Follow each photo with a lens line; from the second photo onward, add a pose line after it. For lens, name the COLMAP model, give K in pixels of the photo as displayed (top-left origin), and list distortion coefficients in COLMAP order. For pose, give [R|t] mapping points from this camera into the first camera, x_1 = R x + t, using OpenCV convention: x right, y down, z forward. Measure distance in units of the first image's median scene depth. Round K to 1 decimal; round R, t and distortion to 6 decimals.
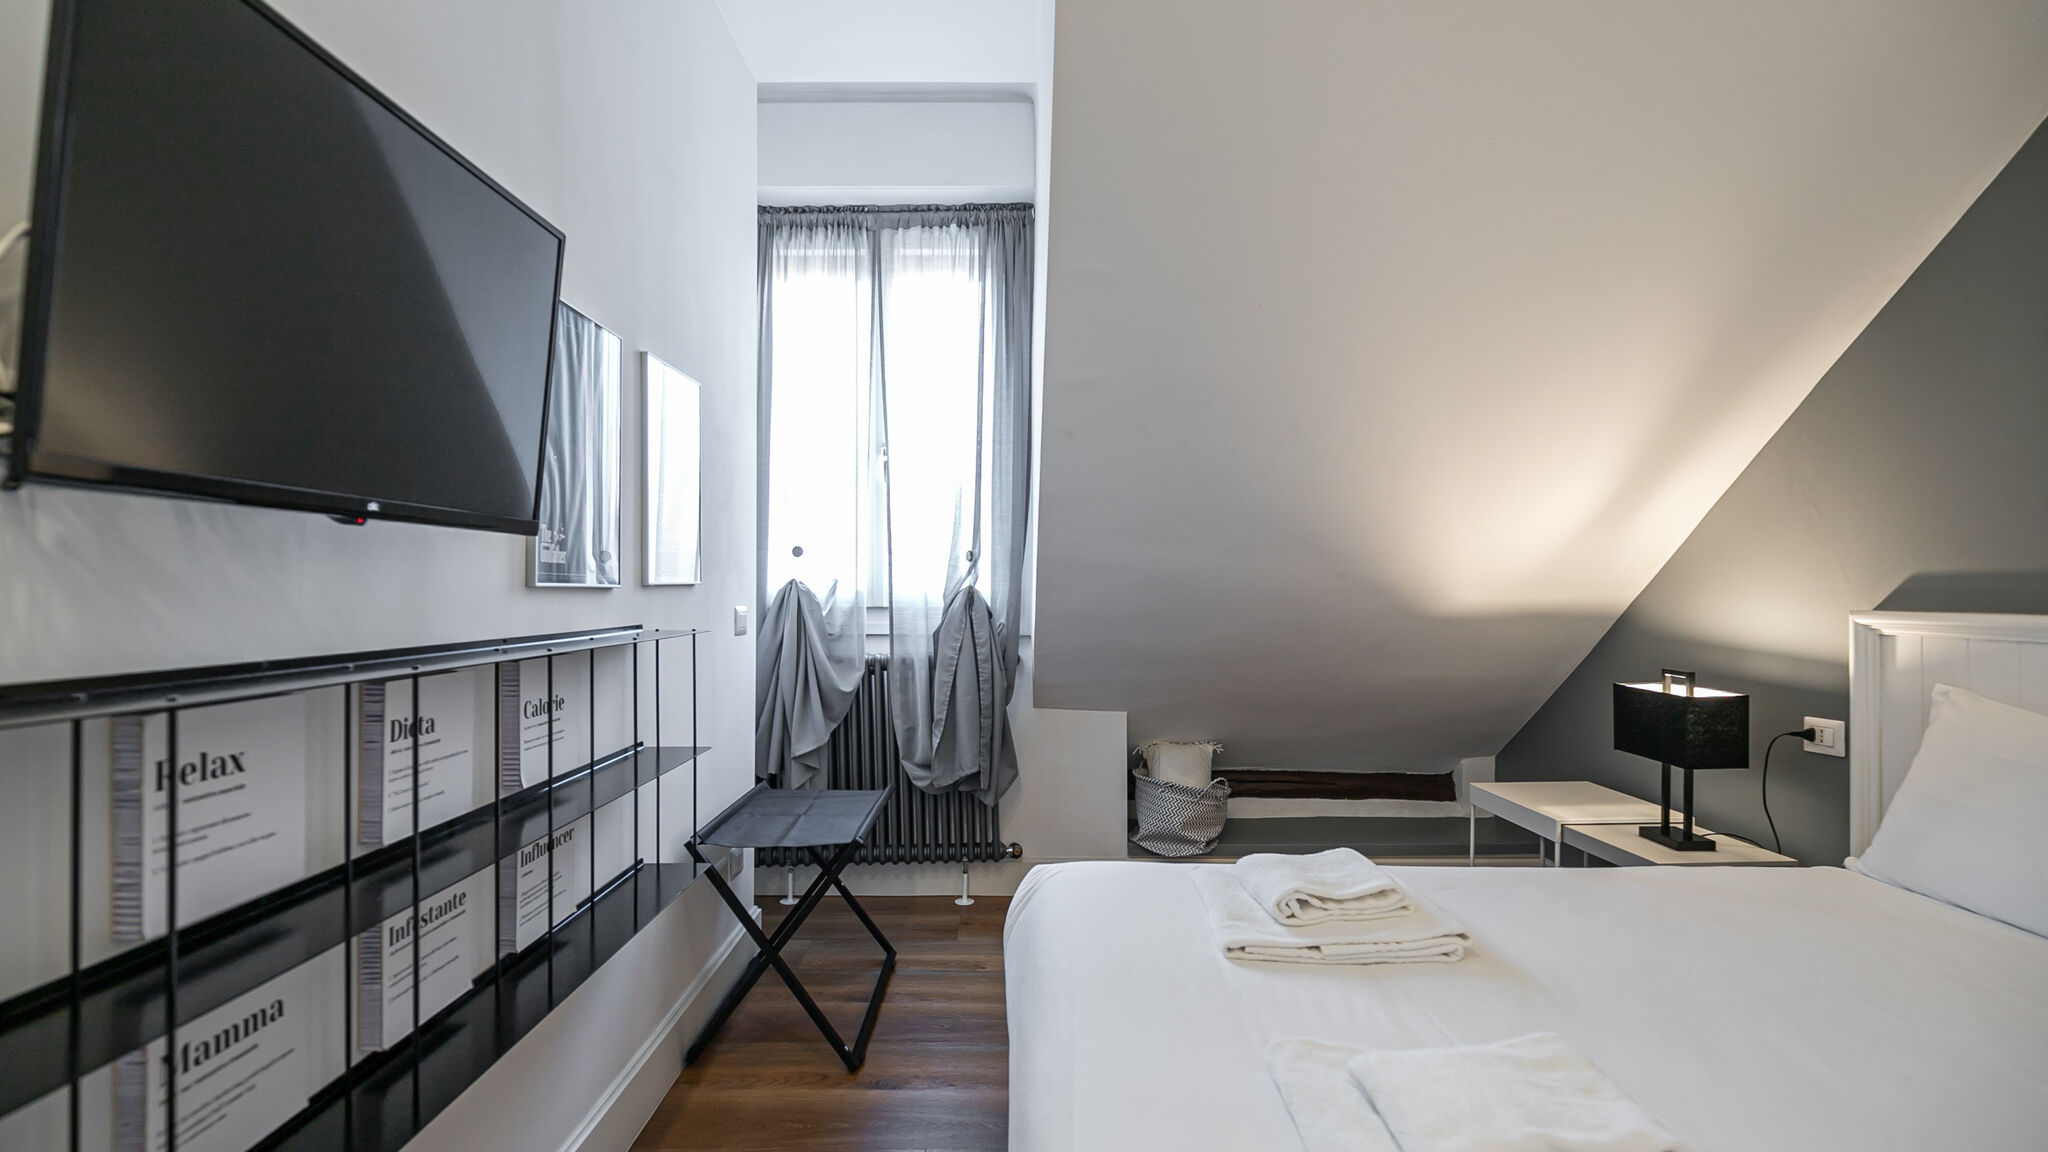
lens RADIAL K [[954.6, 0, 1015.2], [0, 954.6, 591.8], [0, 0, 1]] dist [-0.017302, 0.005517]
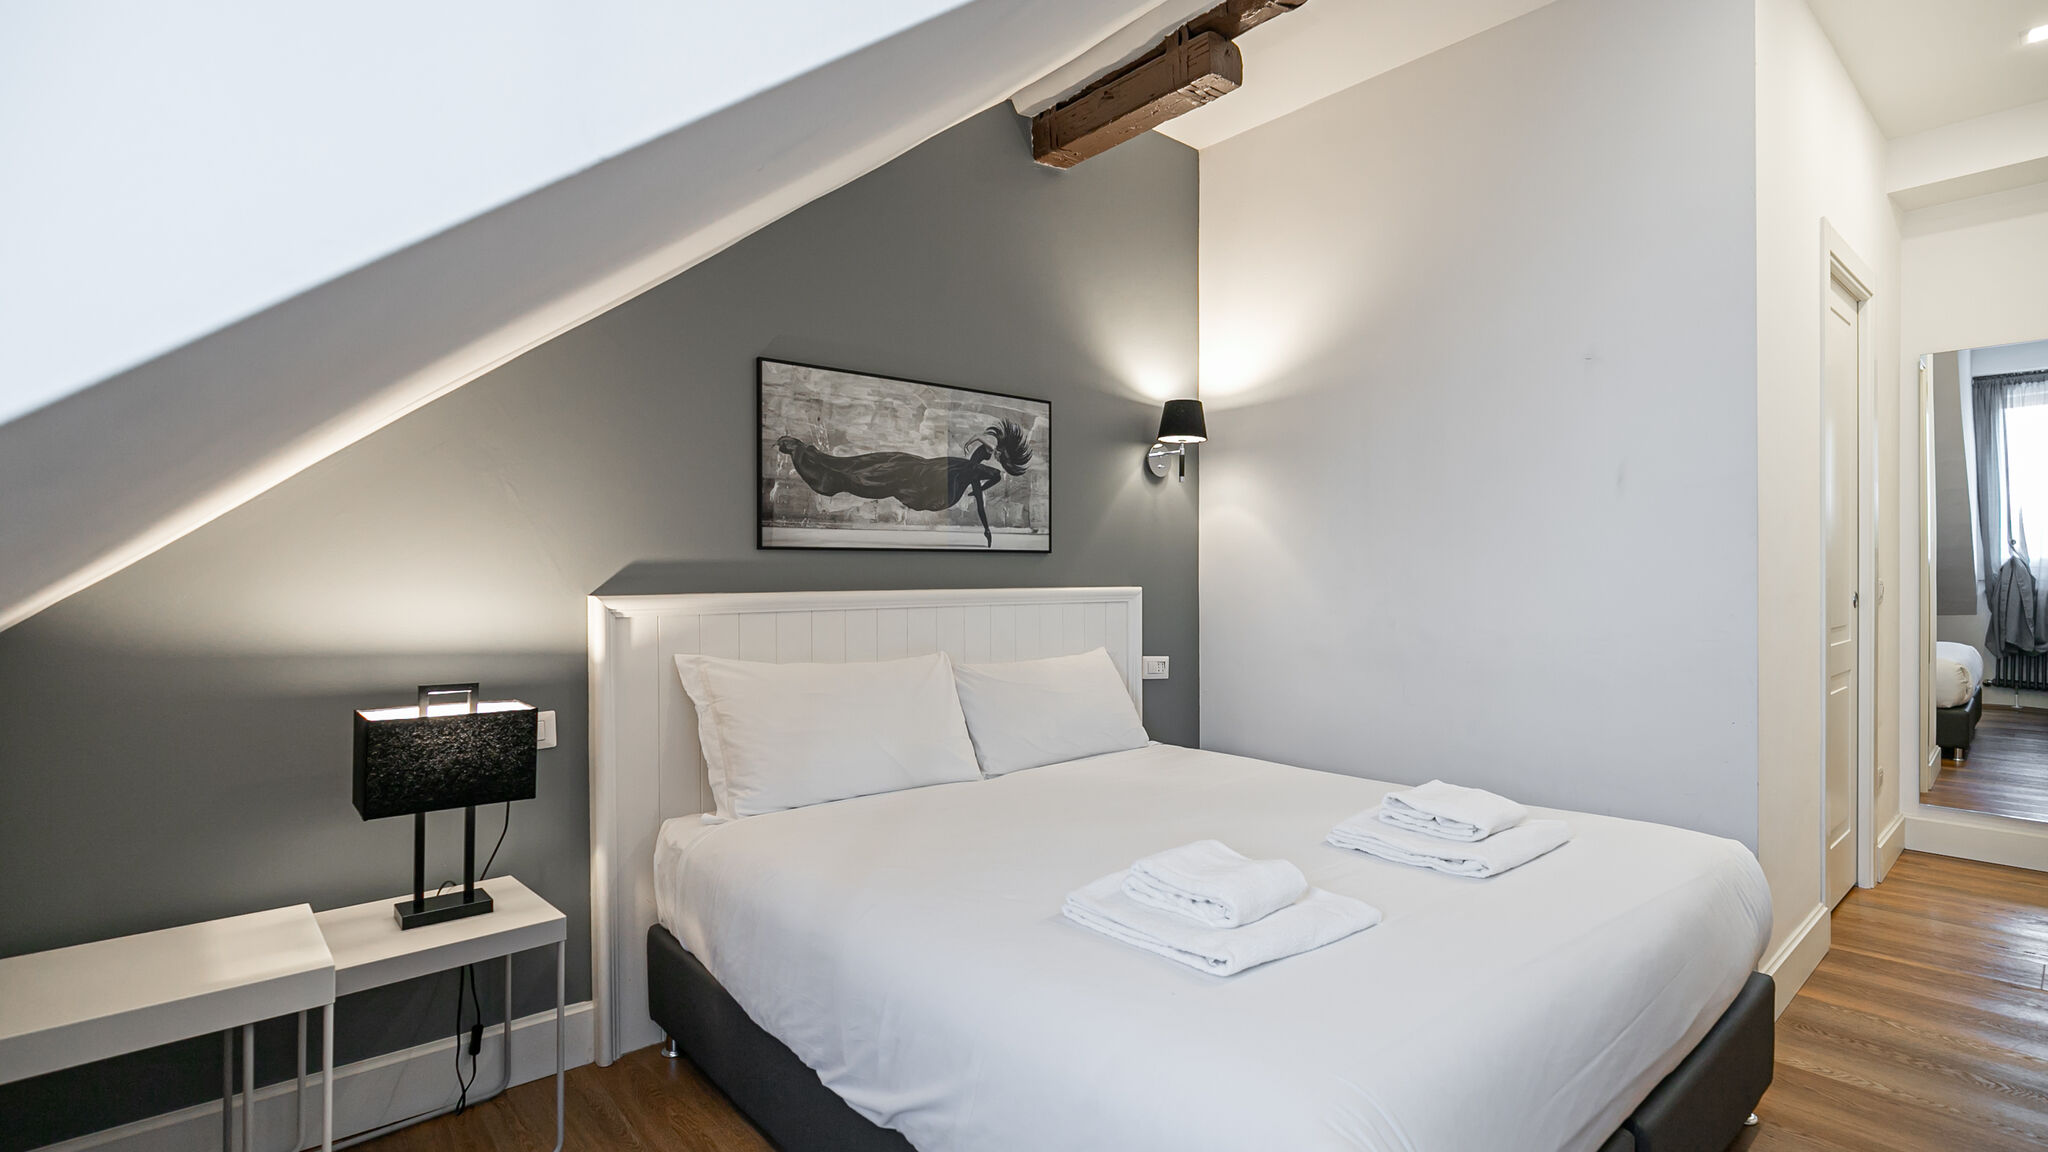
lens RADIAL K [[954.6, 0, 1066.6], [0, 954.6, 583.3], [0, 0, 1]] dist [-0.017302, 0.005517]
pose [[-0.668513, -0.013074, 0.743585, -0.160434], [-0.000916, 0.999859, 0.016756, -0.008408], [-0.743700, 0.010520, -0.668431, 0.948583]]
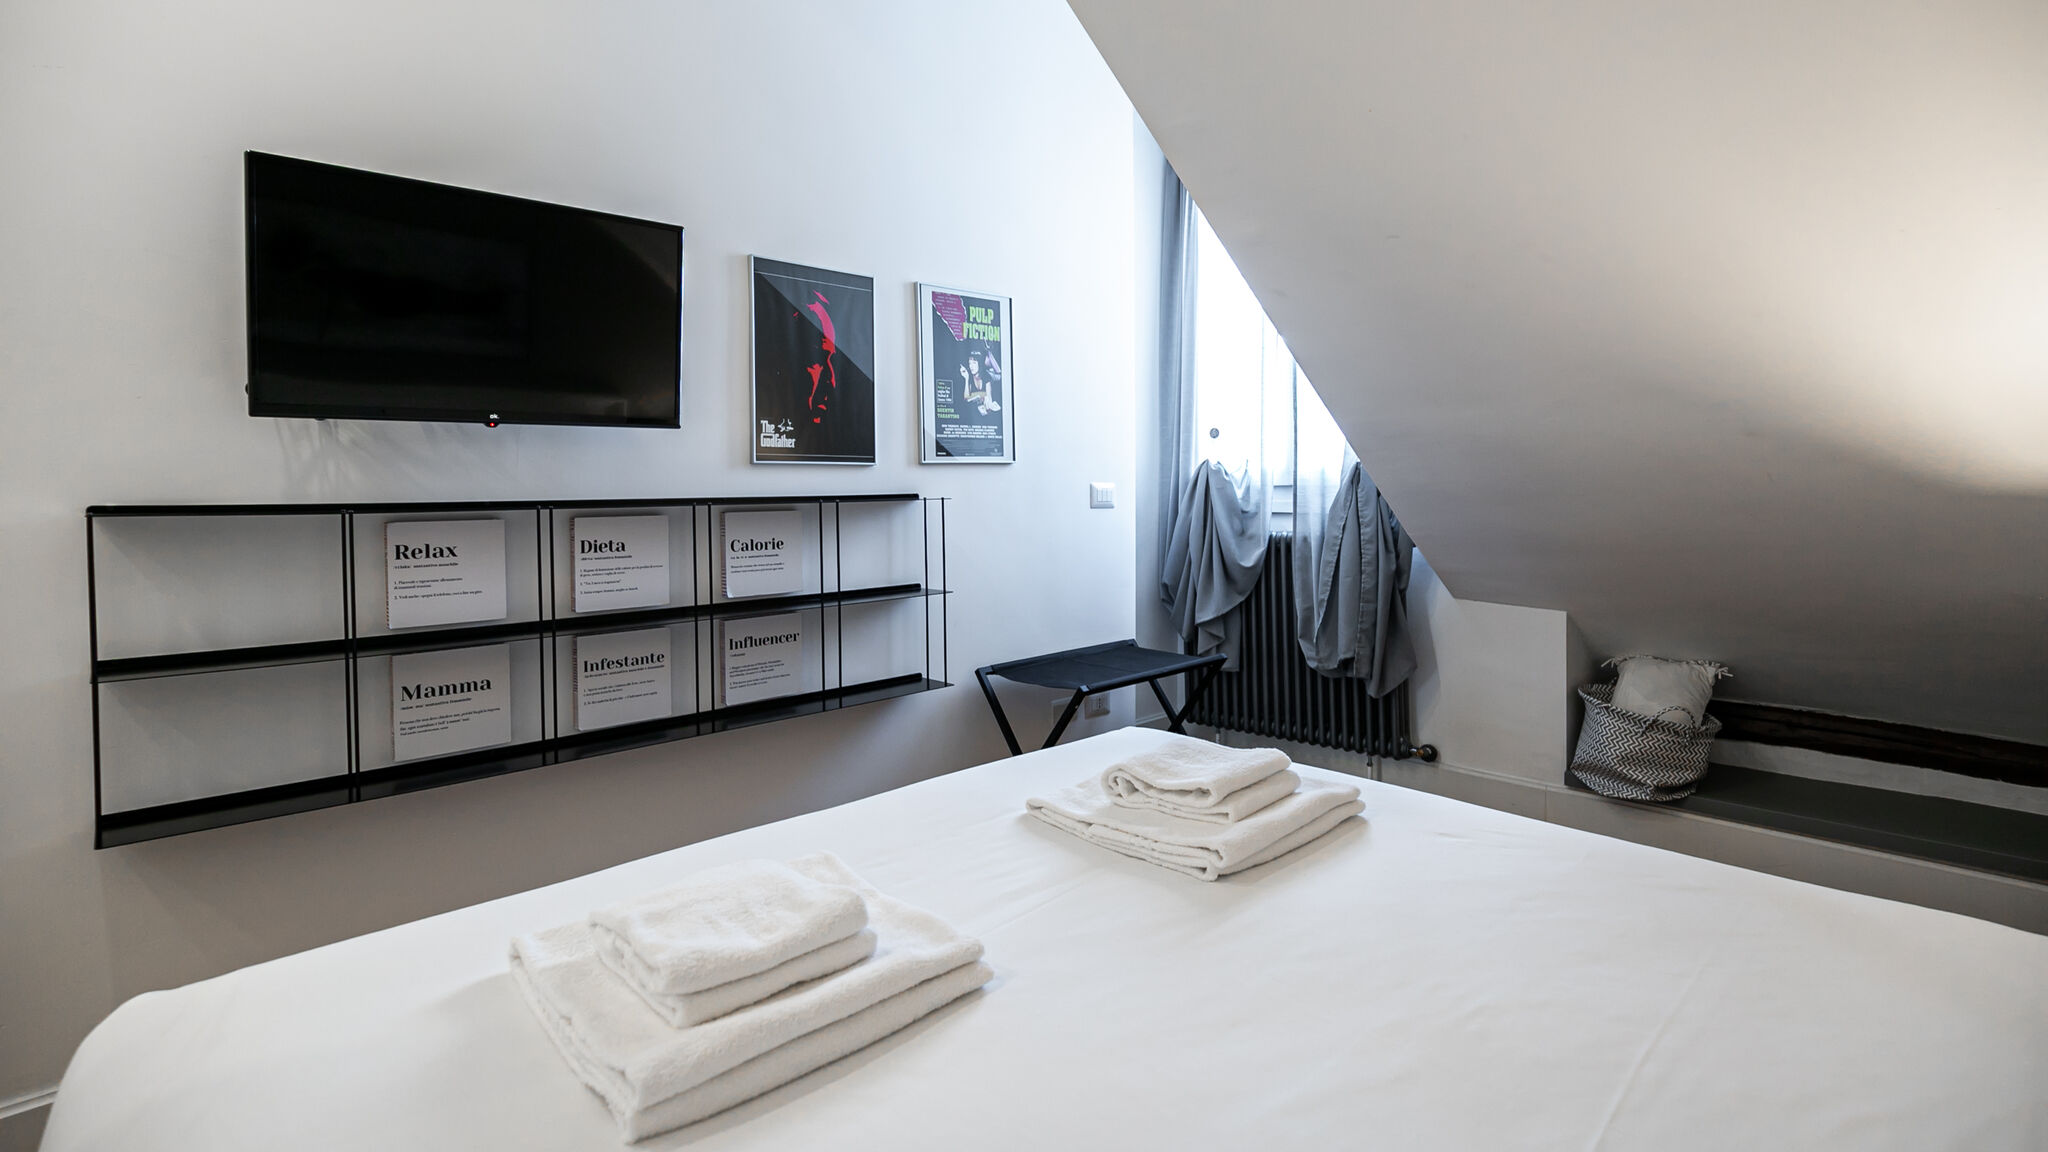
lens RADIAL K [[954.6, 0, 1087.6], [0, 954.6, 514.4], [0, 0, 1]] dist [-0.017302, 0.005517]
pose [[0.719894, 0.012818, -0.693966, 0.469073], [0.009585, 0.999551, 0.028406, 0.019081], [0.694018, -0.027101, 0.719447, 0.158503]]
